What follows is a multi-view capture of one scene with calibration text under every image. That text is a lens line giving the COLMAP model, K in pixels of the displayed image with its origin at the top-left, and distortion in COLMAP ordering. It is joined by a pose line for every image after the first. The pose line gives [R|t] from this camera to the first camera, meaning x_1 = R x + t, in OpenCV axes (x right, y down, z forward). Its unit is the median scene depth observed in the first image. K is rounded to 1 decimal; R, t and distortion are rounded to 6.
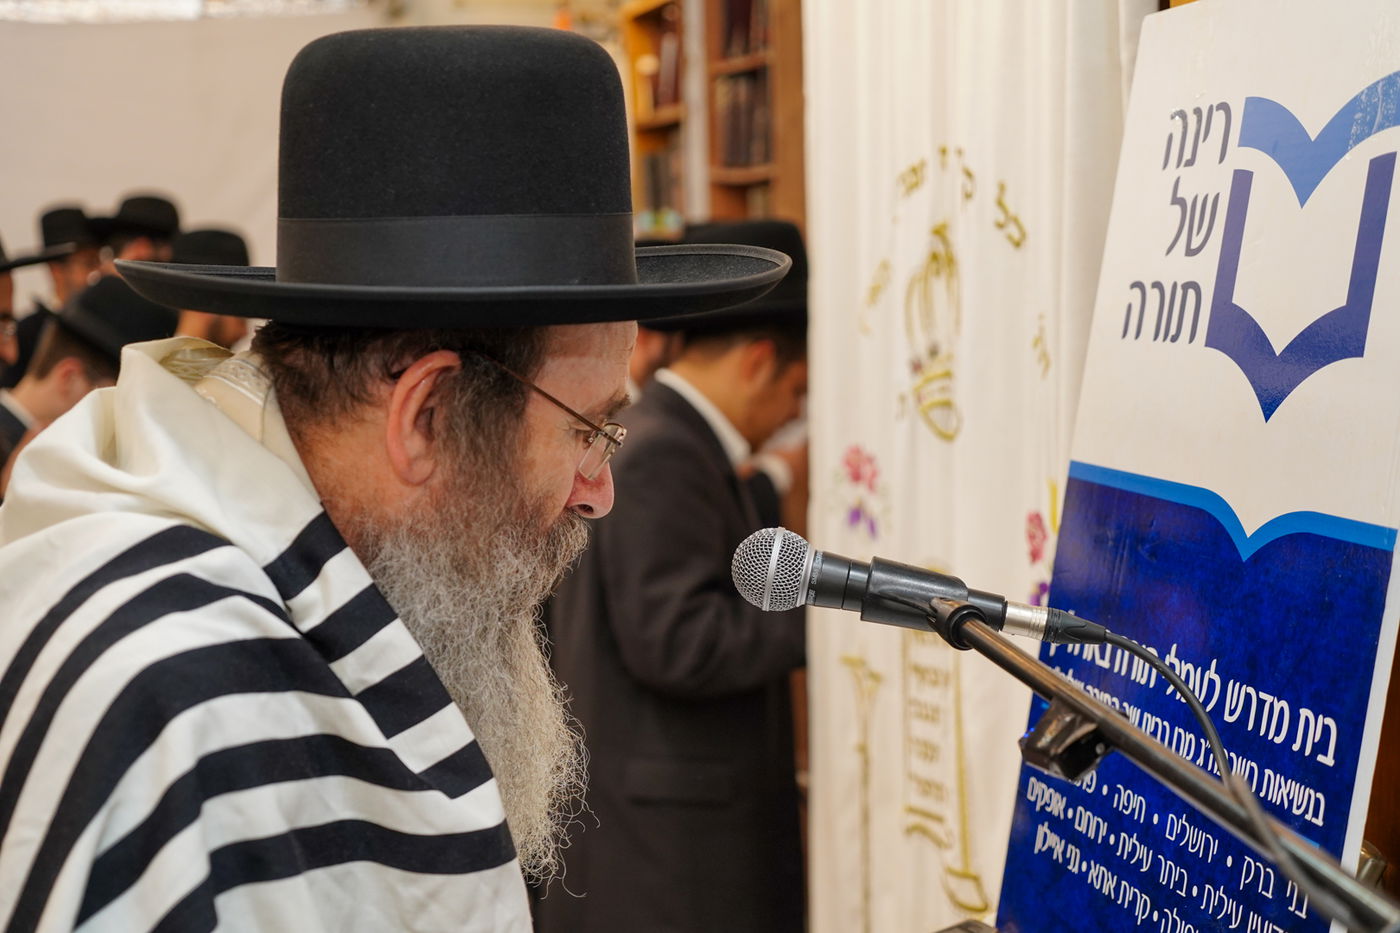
lens RADIAL K [[2275.8, 0, 699.7], [0, 2275.8, 464.9], [0, 0, 1]] dist [-0.005617, 0.000000]
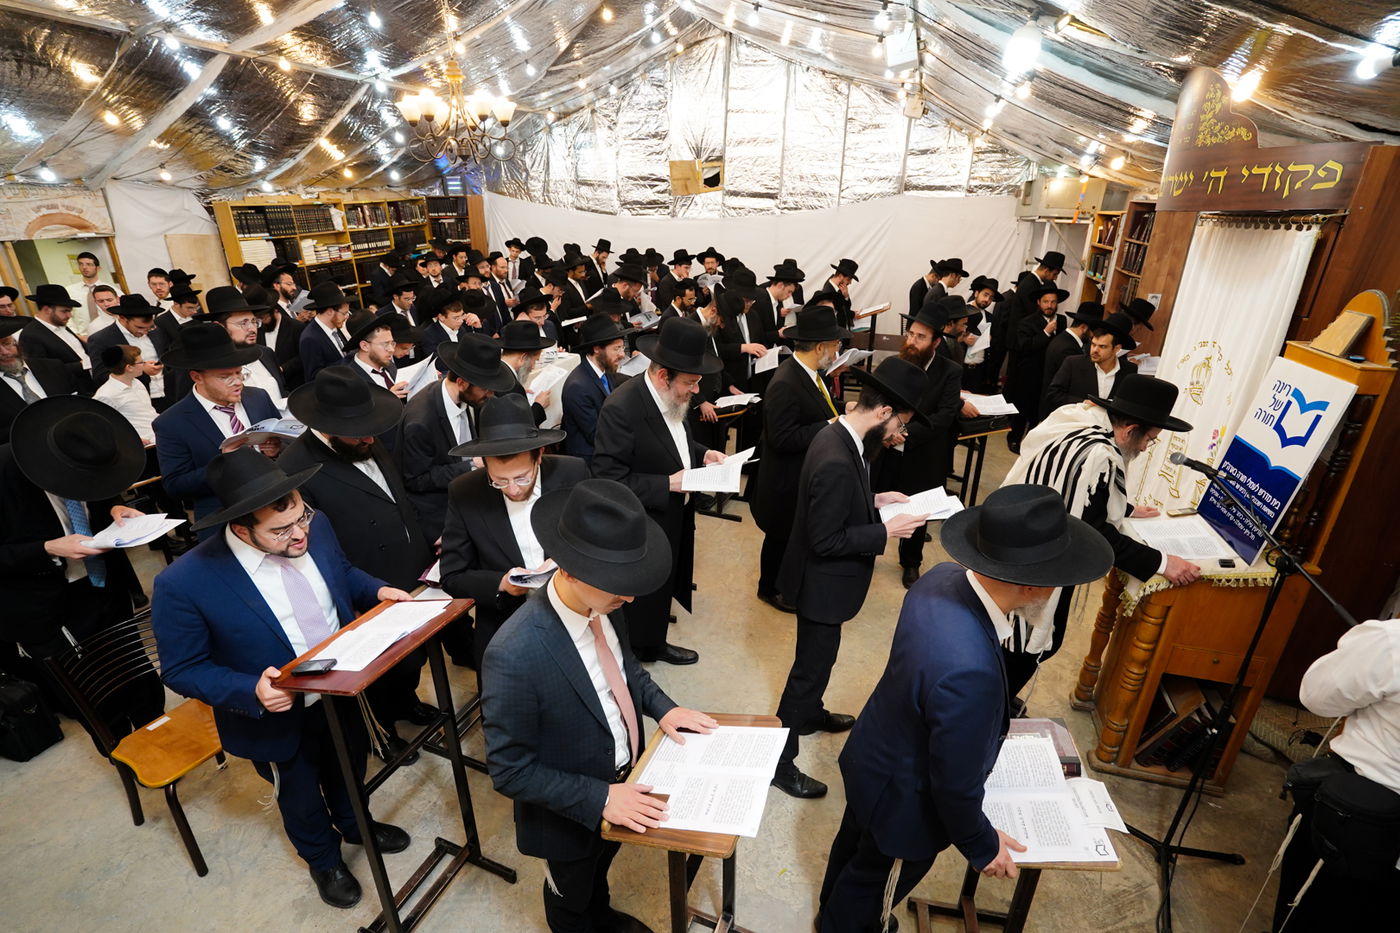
lens RADIAL K [[626.3, 0, 701.2], [0, 626.3, 475.6], [0, 0, 1]] dist [-0.033906, 0.010367]
pose [[0.880863, 0.176768, -0.439129, -0.352588], [-0.038255, 0.951209, 0.306166, -0.363929], [0.471824, -0.252891, 0.844647, -1.029367]]
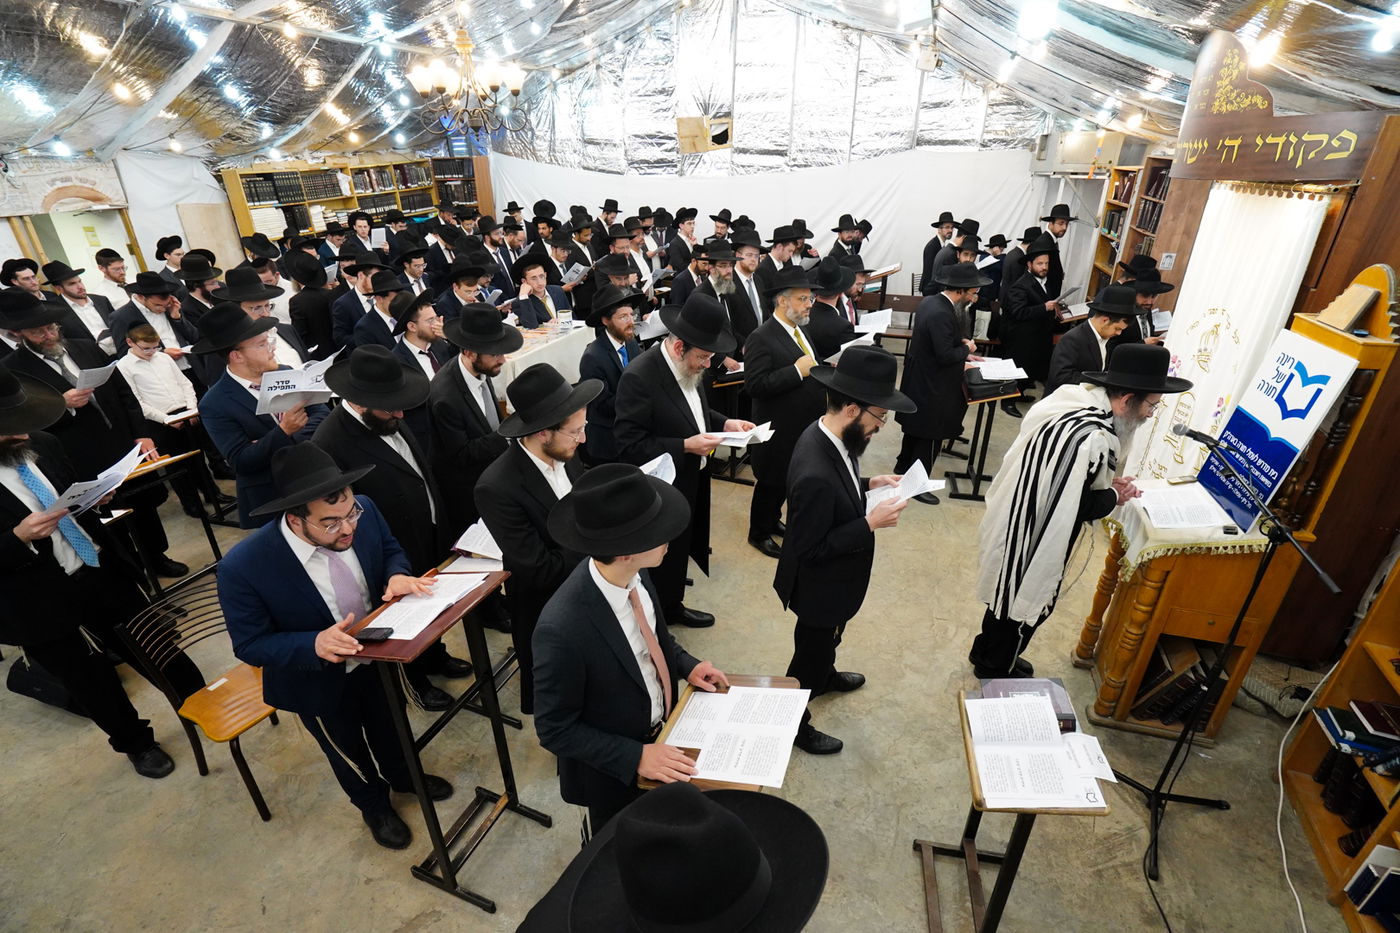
lens RADIAL K [[626.3, 0, 699.2], [0, 626.3, 470.3], [0, 0, 1]] dist [-0.033906, 0.010367]
pose [[0.875468, 0.194878, -0.442242, -0.350513], [-0.023852, 0.931401, 0.363213, -0.431247], [0.482687, -0.307433, 0.820060, -1.093647]]
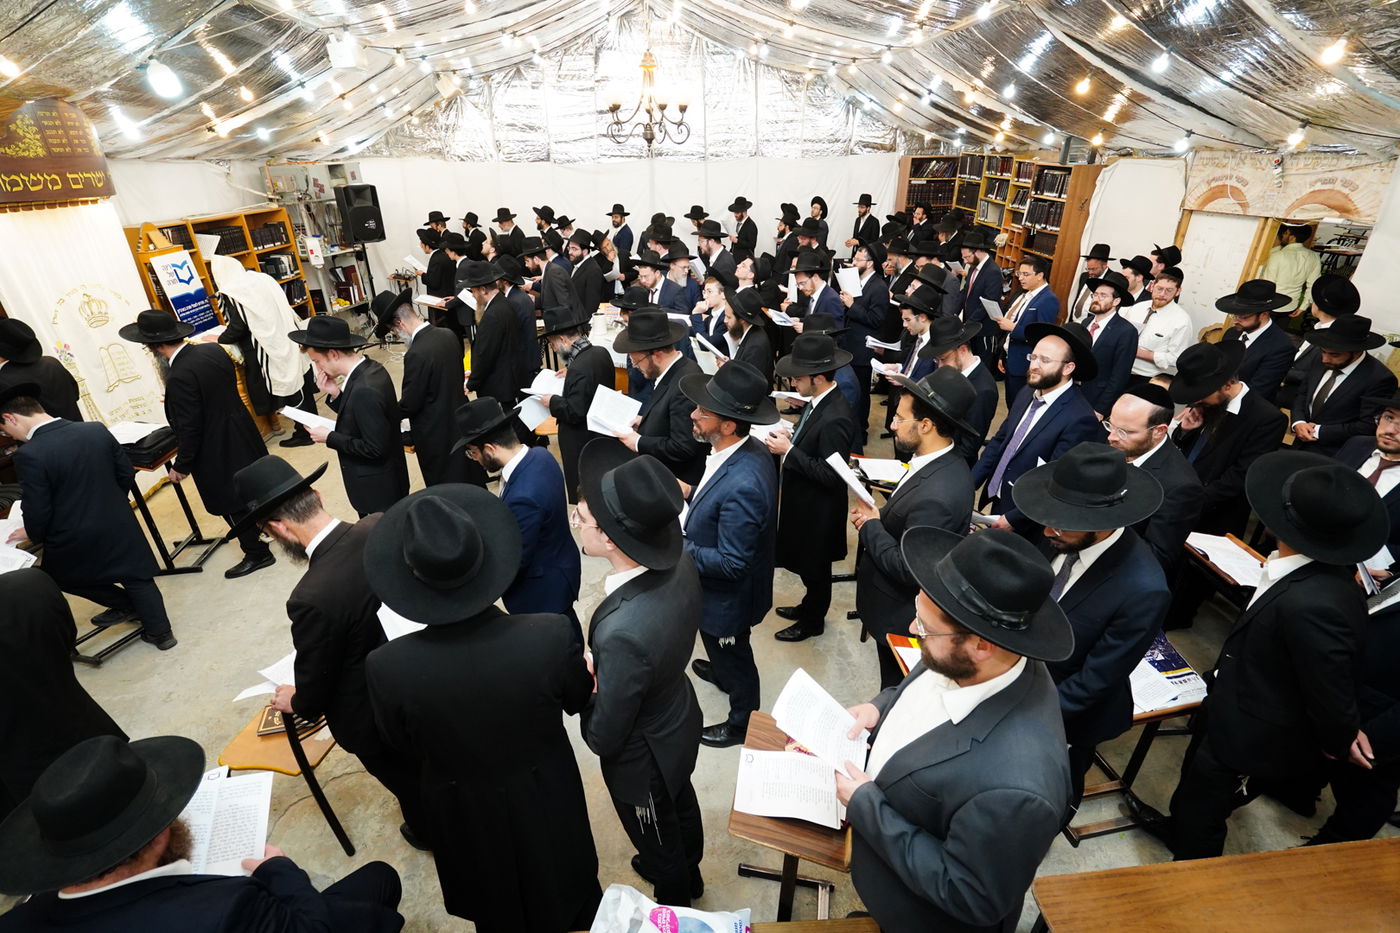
lens RADIAL K [[626.3, 0, 699.2], [0, 626.3, 461.7], [0, 0, 1]] dist [-0.033906, 0.010367]
pose [[-0.999638, -0.019219, 0.018810, -3.000796], [-0.006865, 0.858666, 0.512489, -1.045618], [-0.026001, 0.512175, -0.858488, 4.673142]]
